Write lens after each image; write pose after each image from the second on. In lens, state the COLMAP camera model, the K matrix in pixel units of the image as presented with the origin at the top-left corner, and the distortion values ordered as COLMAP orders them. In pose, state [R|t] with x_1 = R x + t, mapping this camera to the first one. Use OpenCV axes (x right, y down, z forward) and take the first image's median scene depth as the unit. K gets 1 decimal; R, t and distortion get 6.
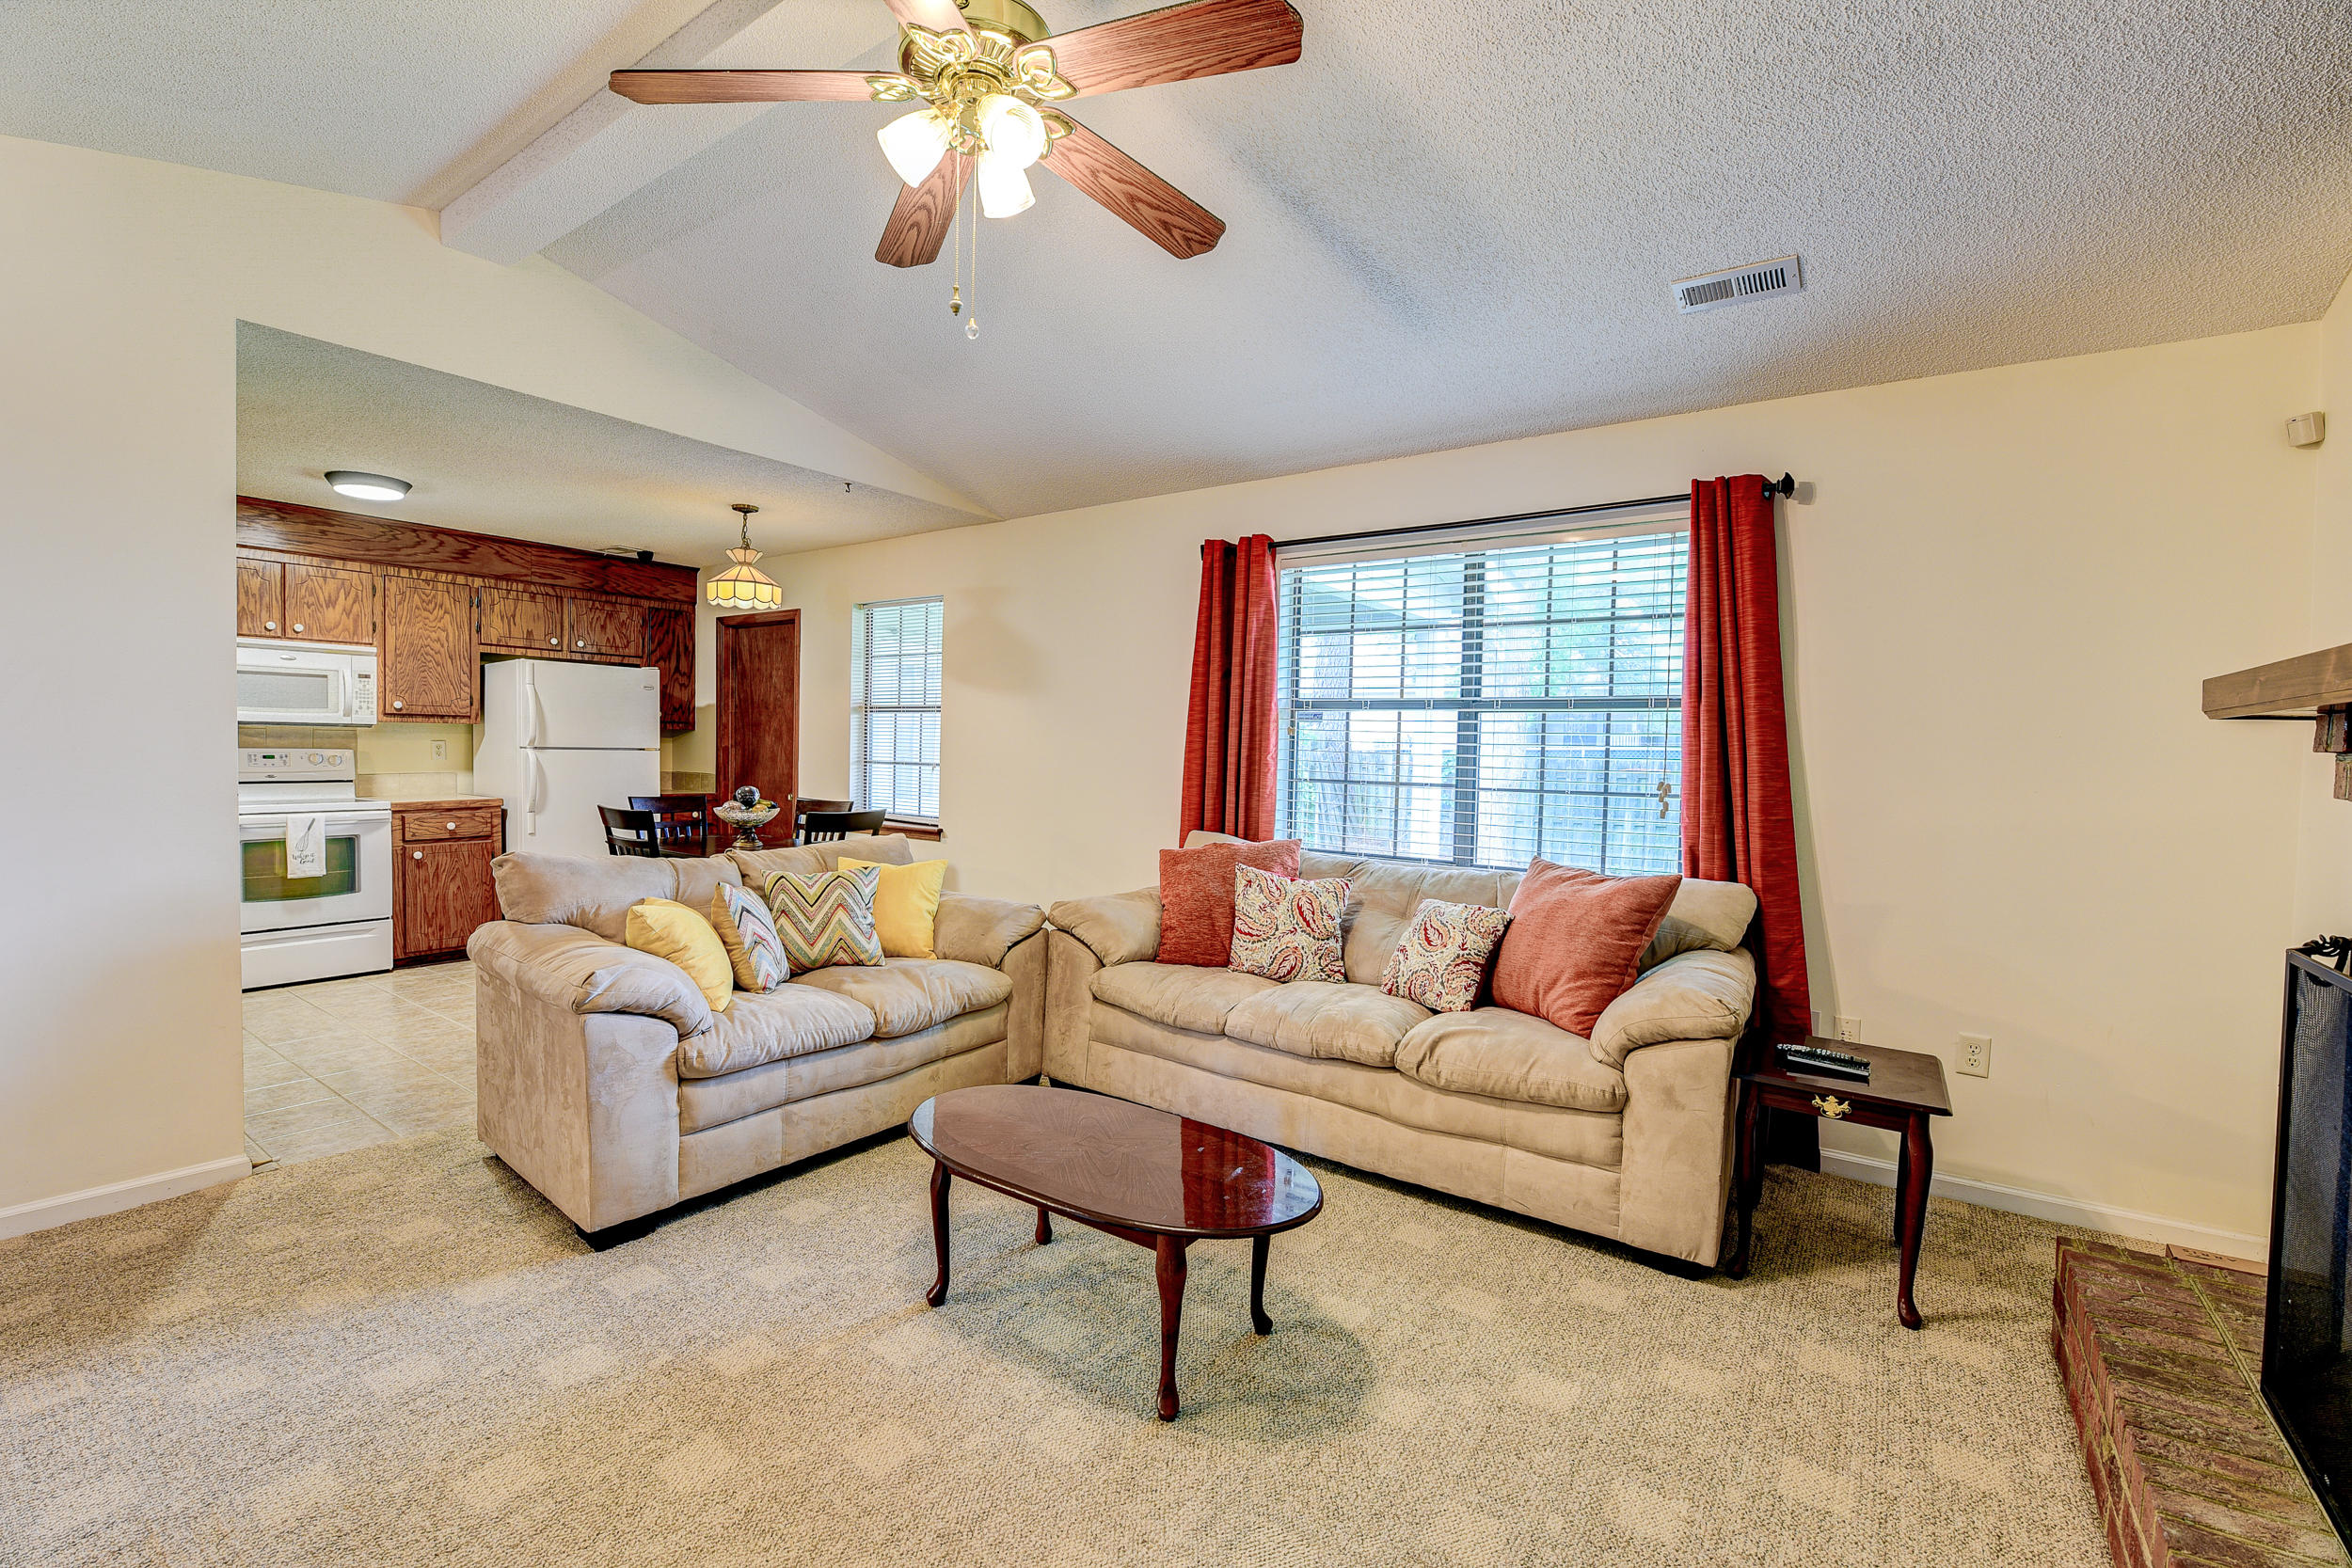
lens RADIAL K [[1003.0, 0, 1163.5], [0, 1003.0, 779.4], [0, 0, 1]] dist [-0.012397, -0.000786]
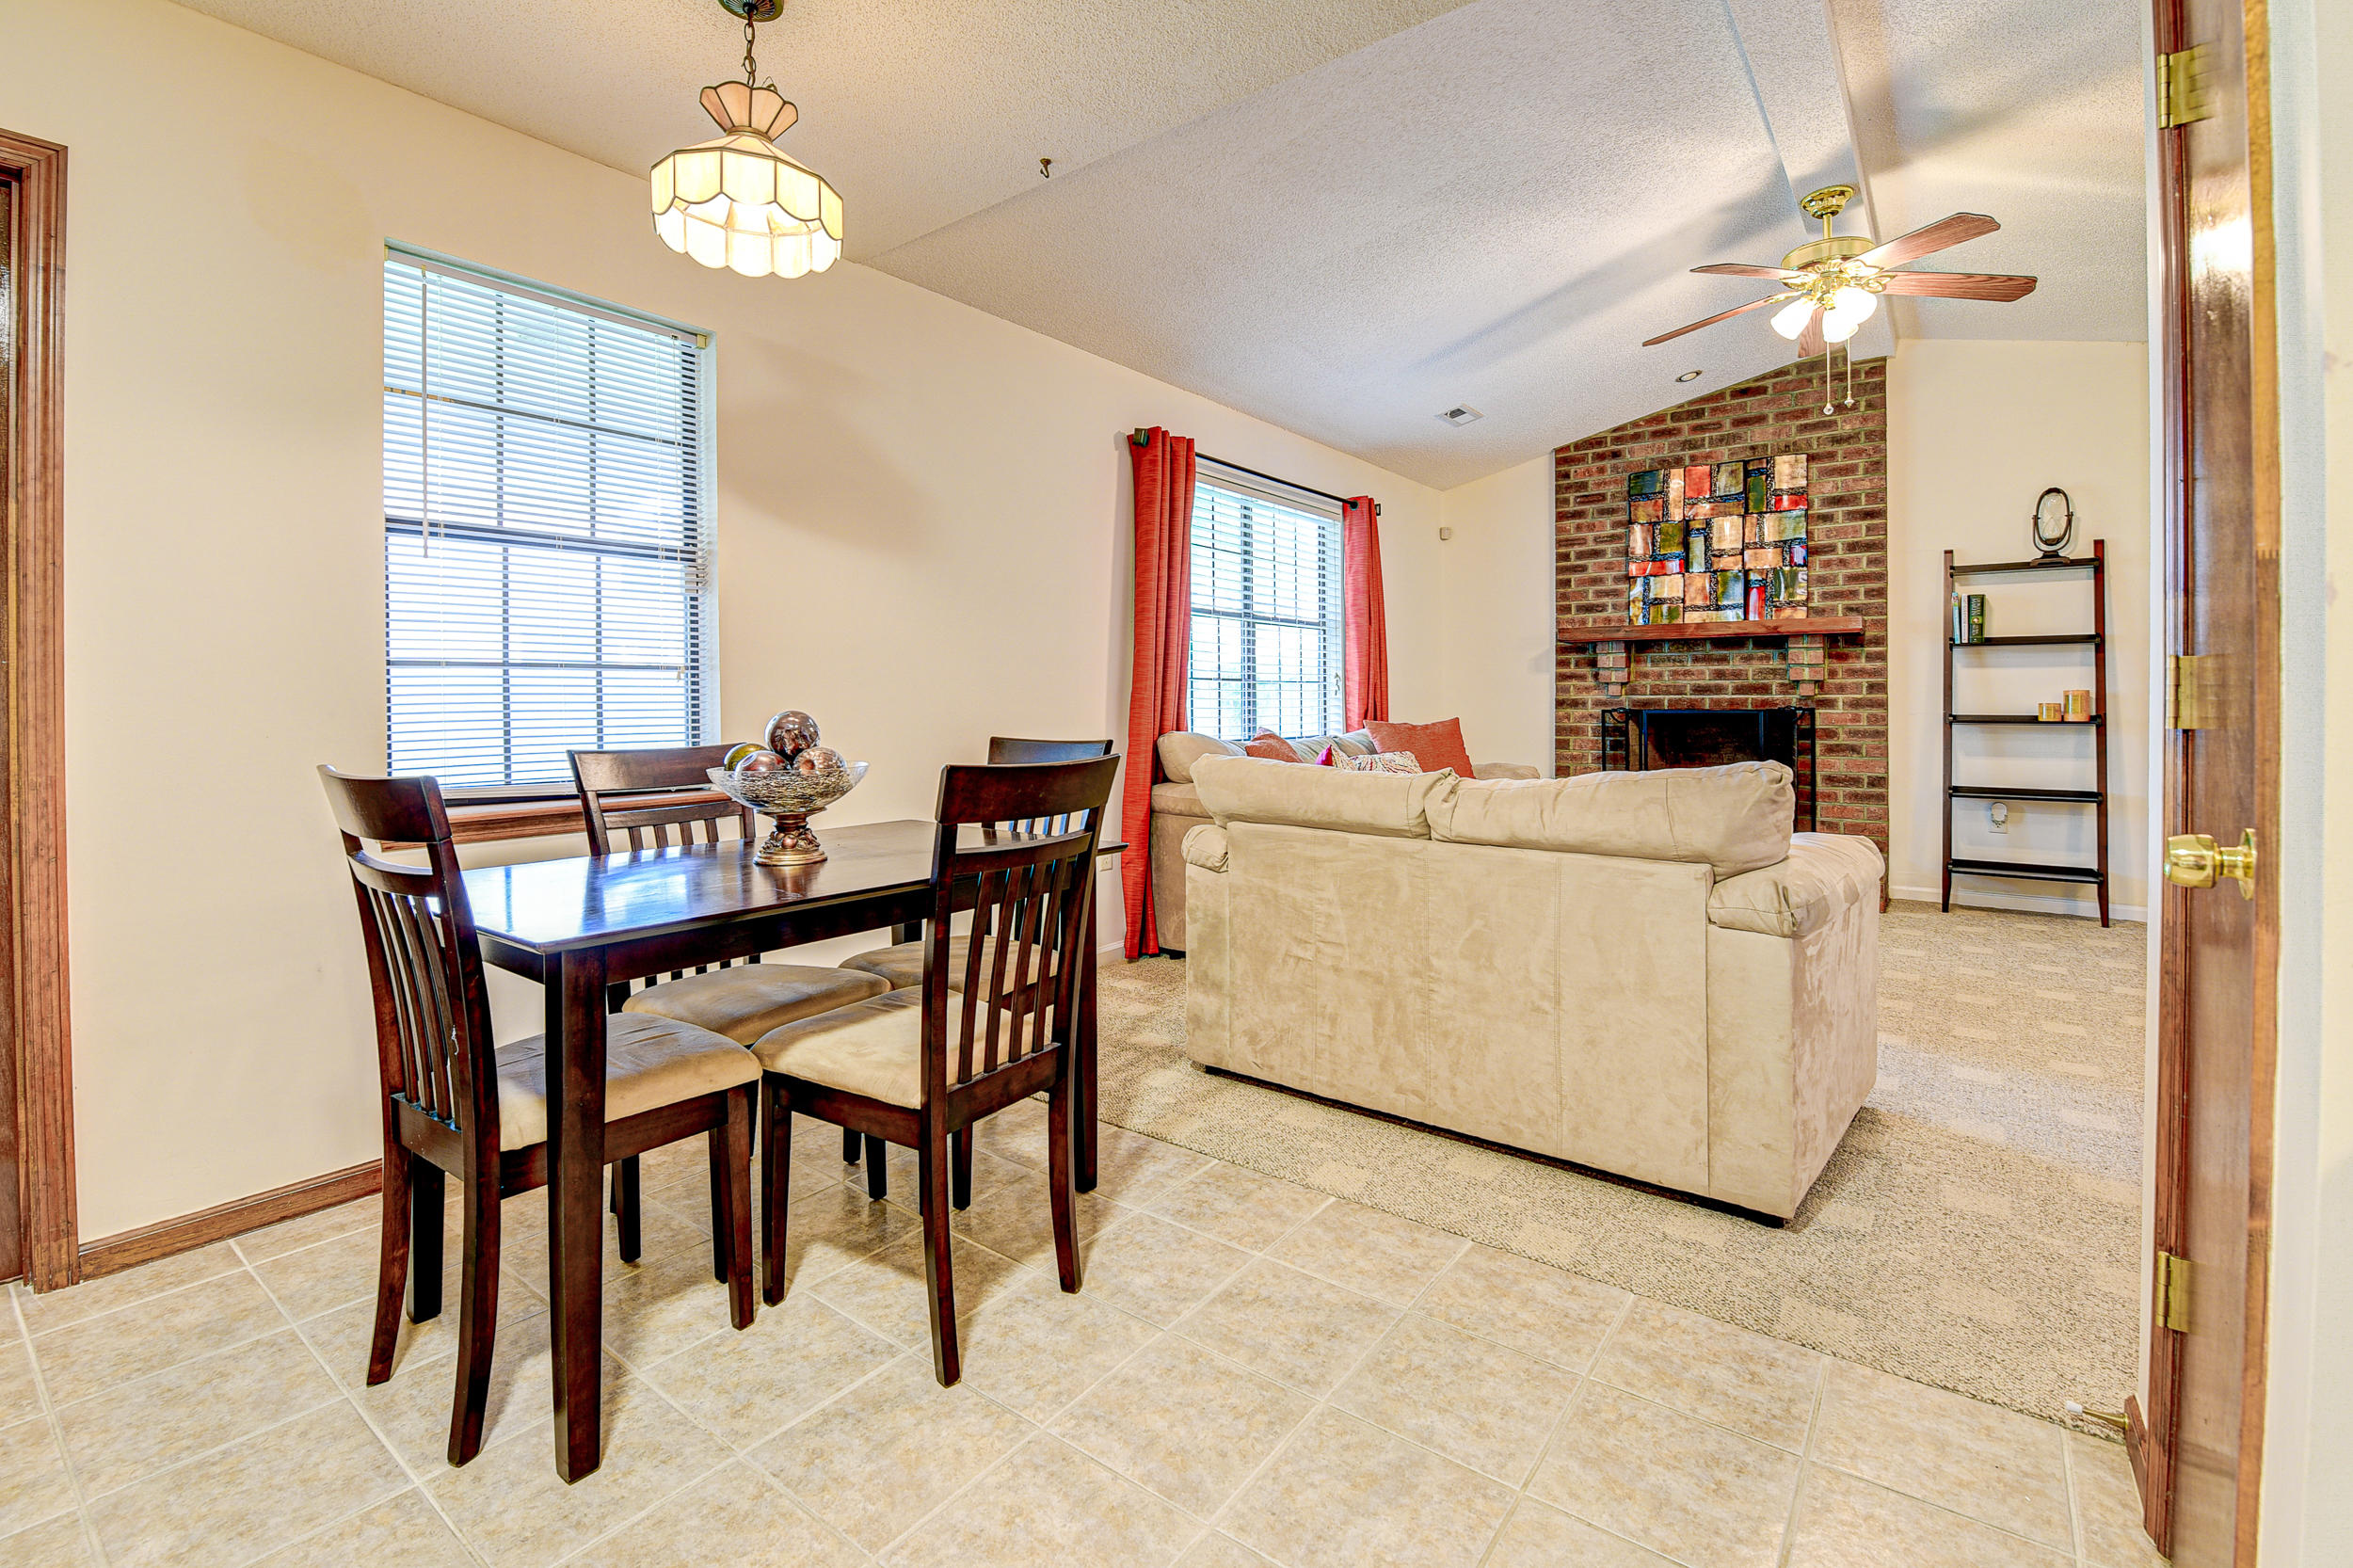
lens RADIAL K [[1036.0, 0, 1171.1], [0, 1036.0, 714.6], [0, 0, 1]] dist [-0.021081, -0.000737]
pose [[0.033815, -0.036251, 0.998770, -0.766644], [0.037545, 0.998683, 0.034977, 0.000763], [-0.998723, 0.036316, 0.035132, 0.777231]]
